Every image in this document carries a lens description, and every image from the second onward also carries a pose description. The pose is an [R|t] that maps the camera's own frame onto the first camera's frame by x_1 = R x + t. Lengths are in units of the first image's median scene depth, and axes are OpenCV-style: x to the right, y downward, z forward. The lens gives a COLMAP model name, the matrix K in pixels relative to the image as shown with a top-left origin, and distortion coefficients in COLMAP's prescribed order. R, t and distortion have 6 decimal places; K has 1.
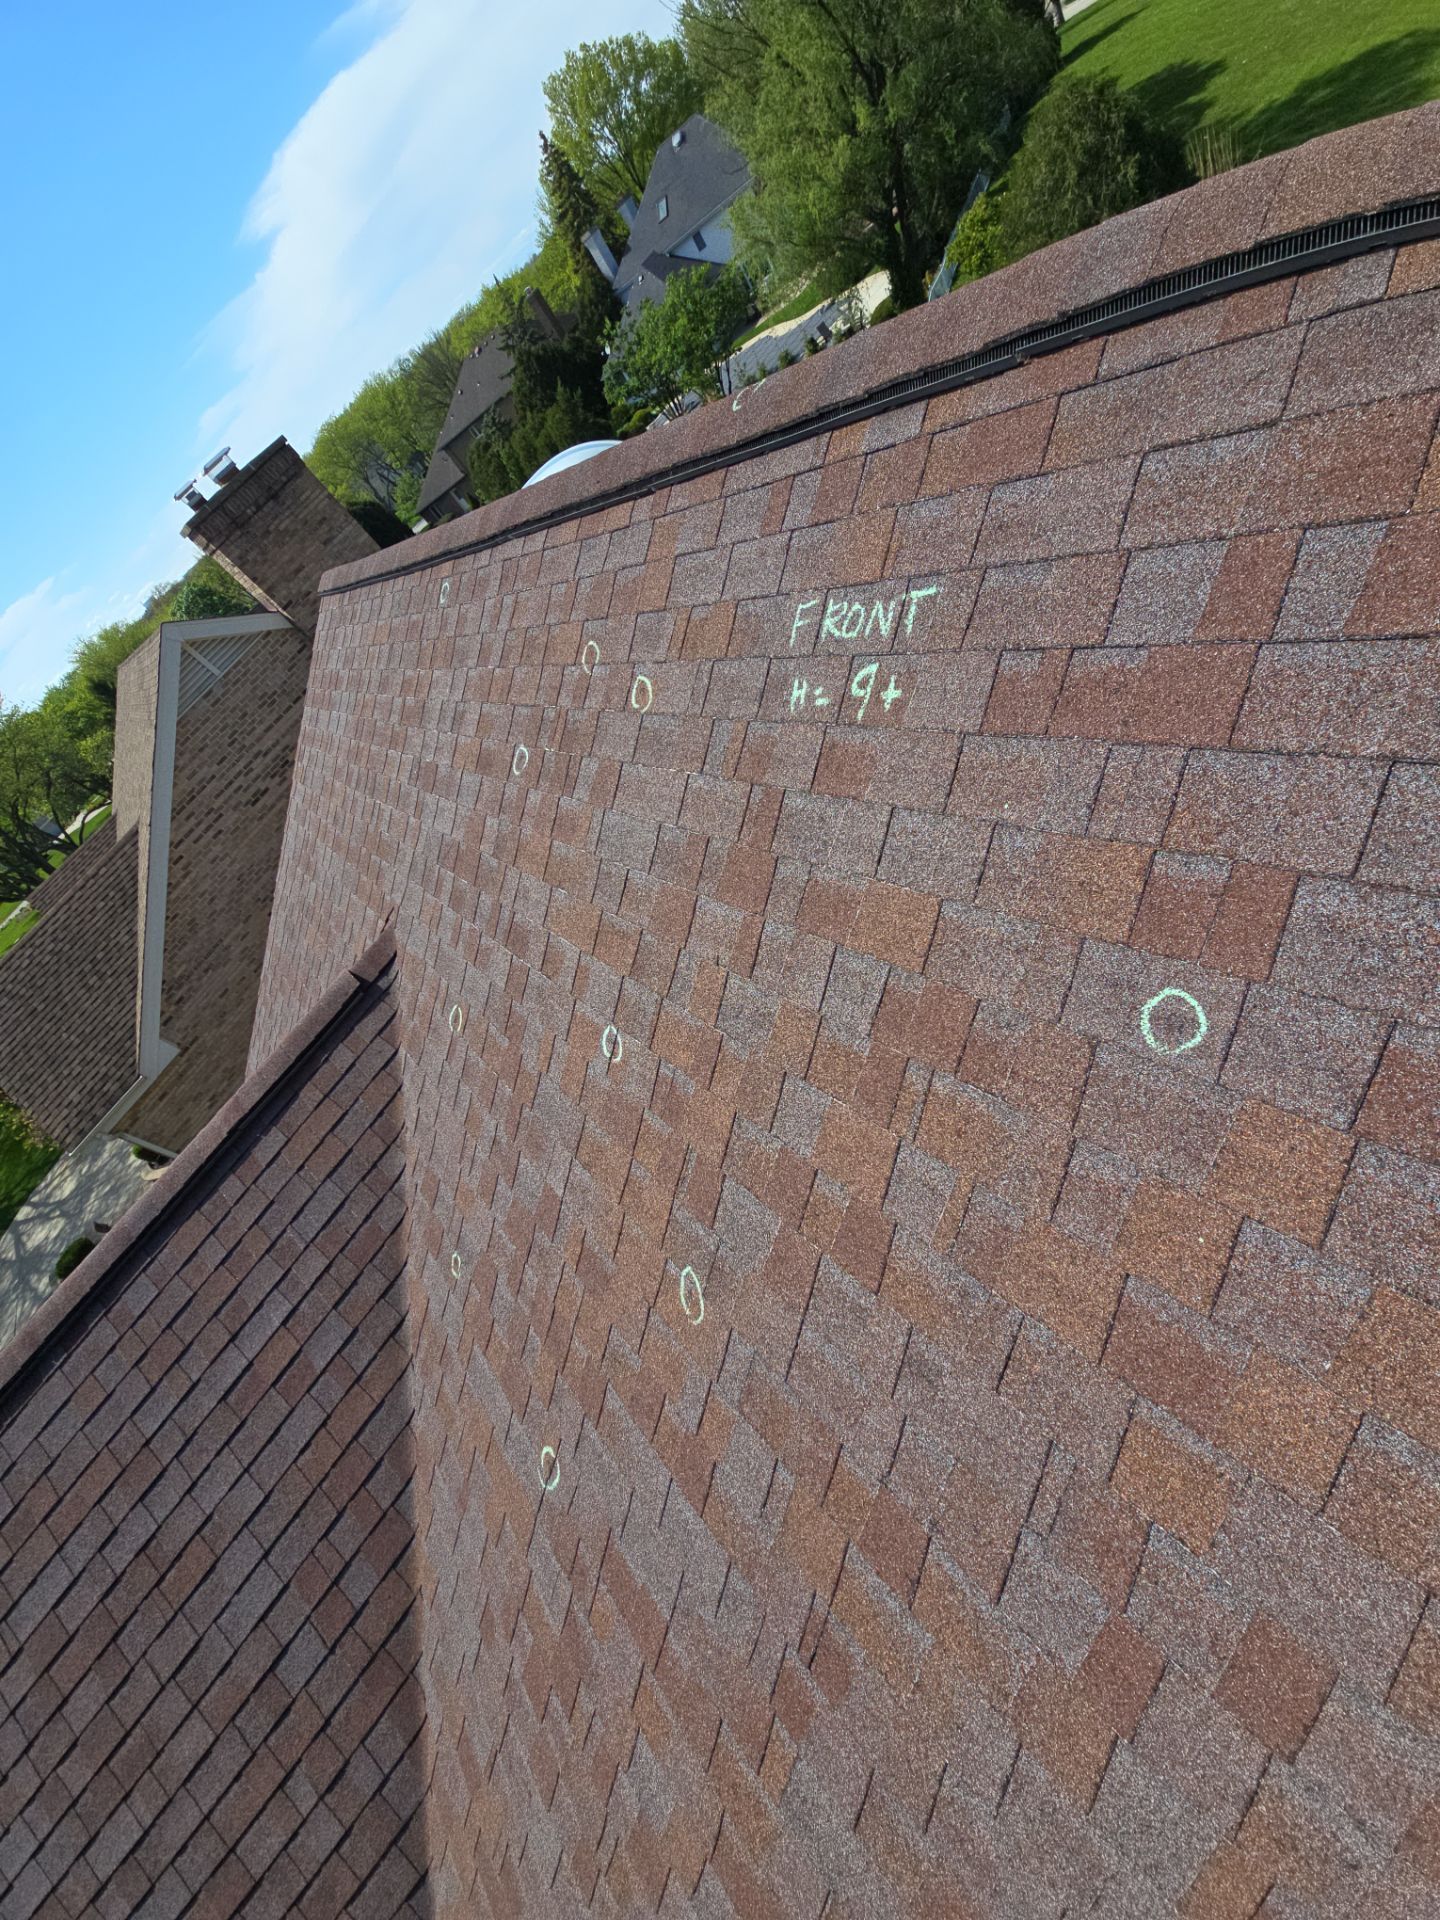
lens RADIAL K [[762.8, 0, 720.0], [0, 762.8, 960.0], [0, 0, 1]] dist [0.001633, -0.012445]
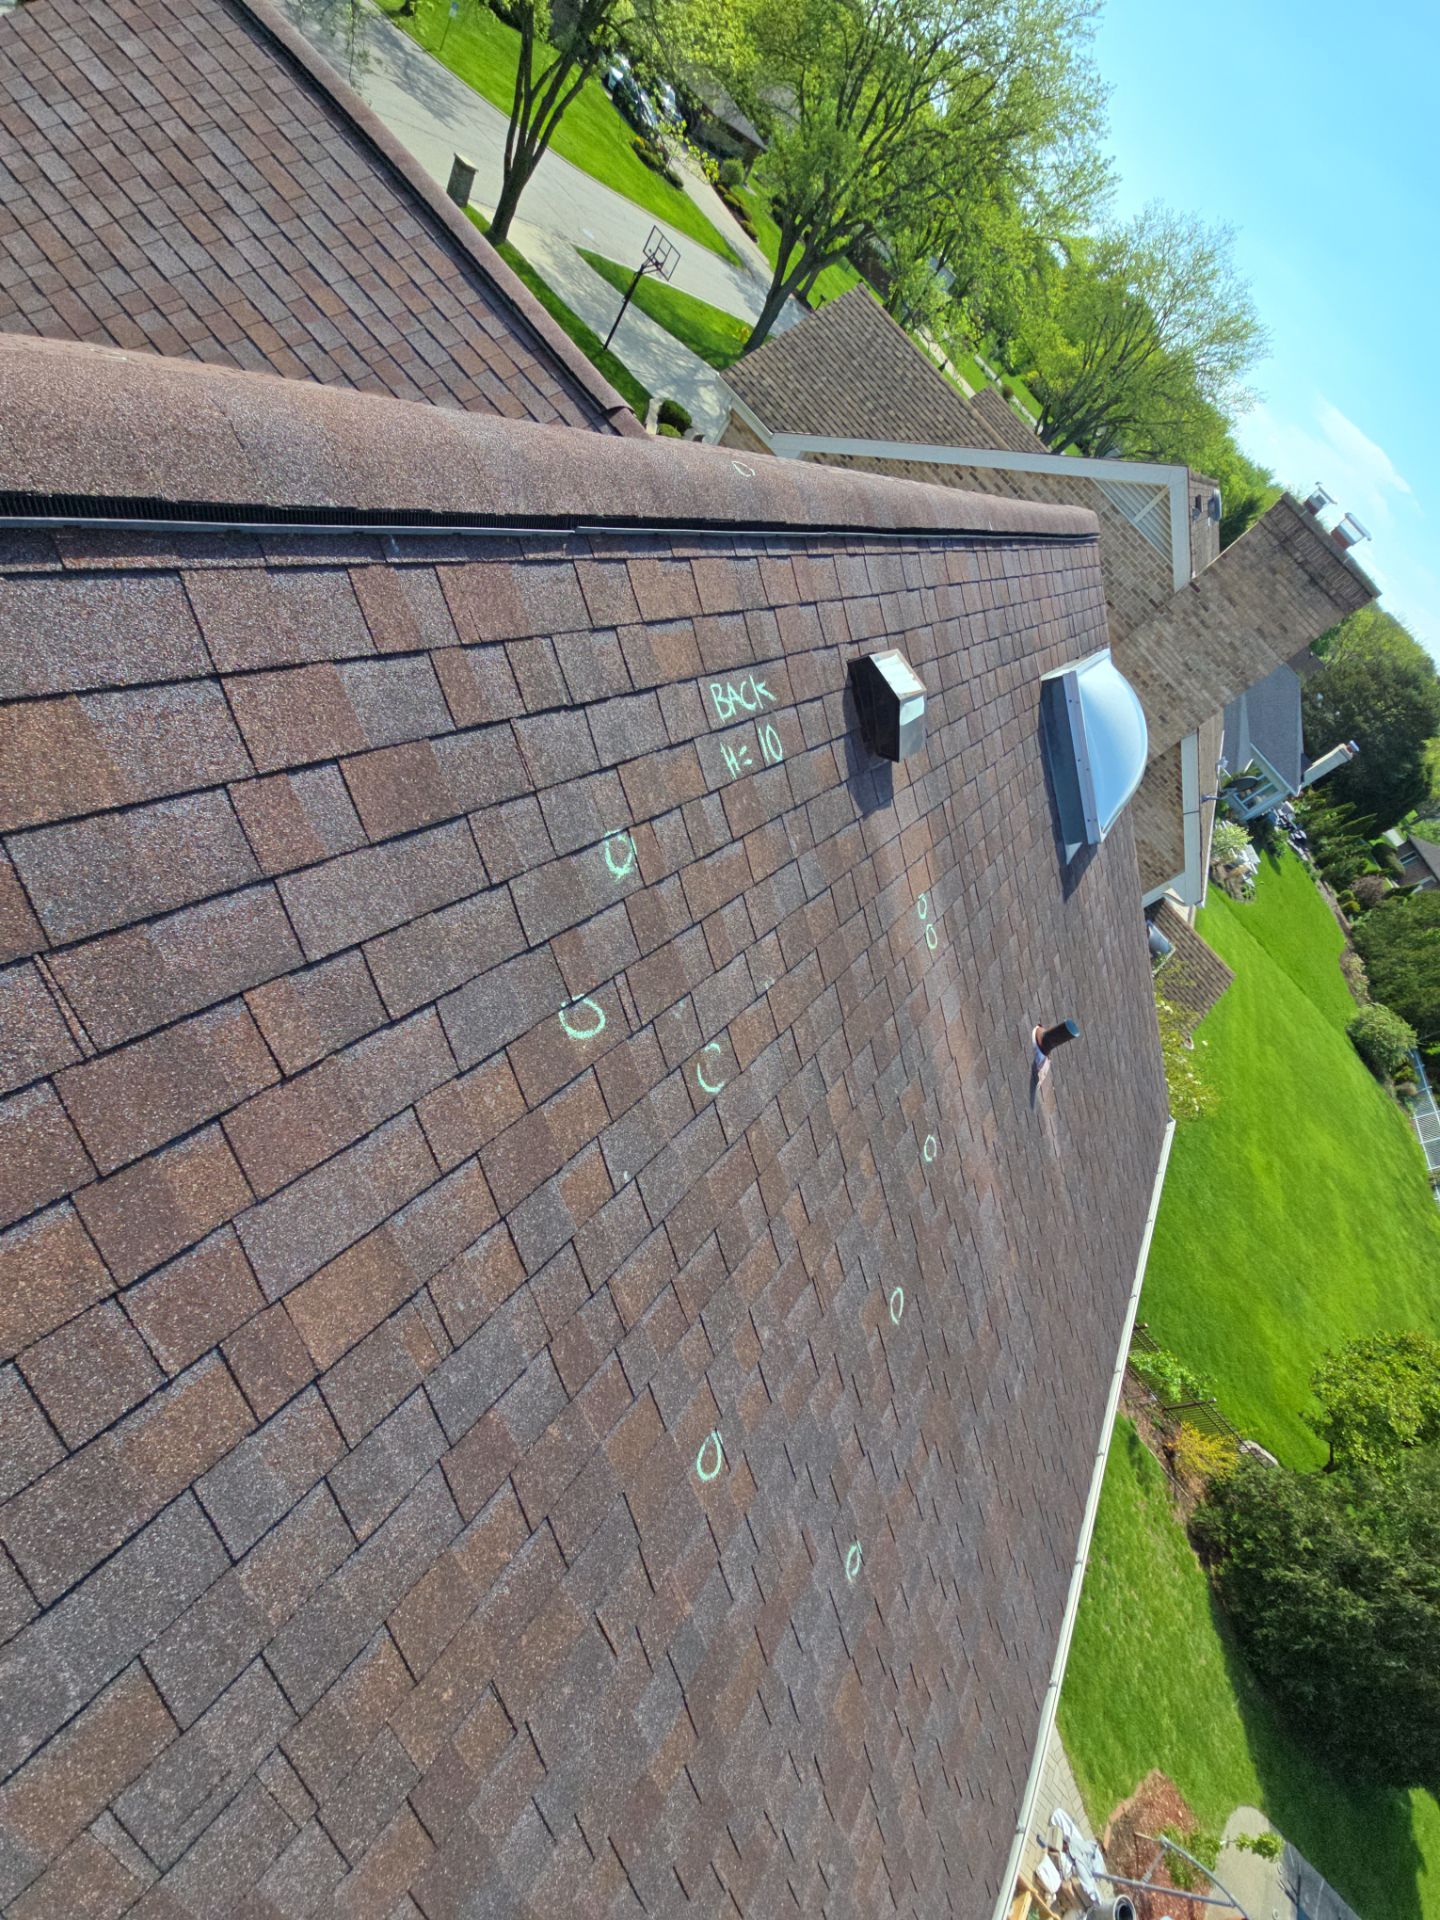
lens RADIAL K [[762.8, 0, 720.0], [0, 762.8, 960.0], [0, 0, 1]] dist [0.001633, -0.012445]
pose [[-0.226050, 0.968605, -0.103469, 0.527690], [-0.957664, -0.201535, 0.205582, -0.656258], [0.178275, 0.145561, 0.973155, -0.001451]]
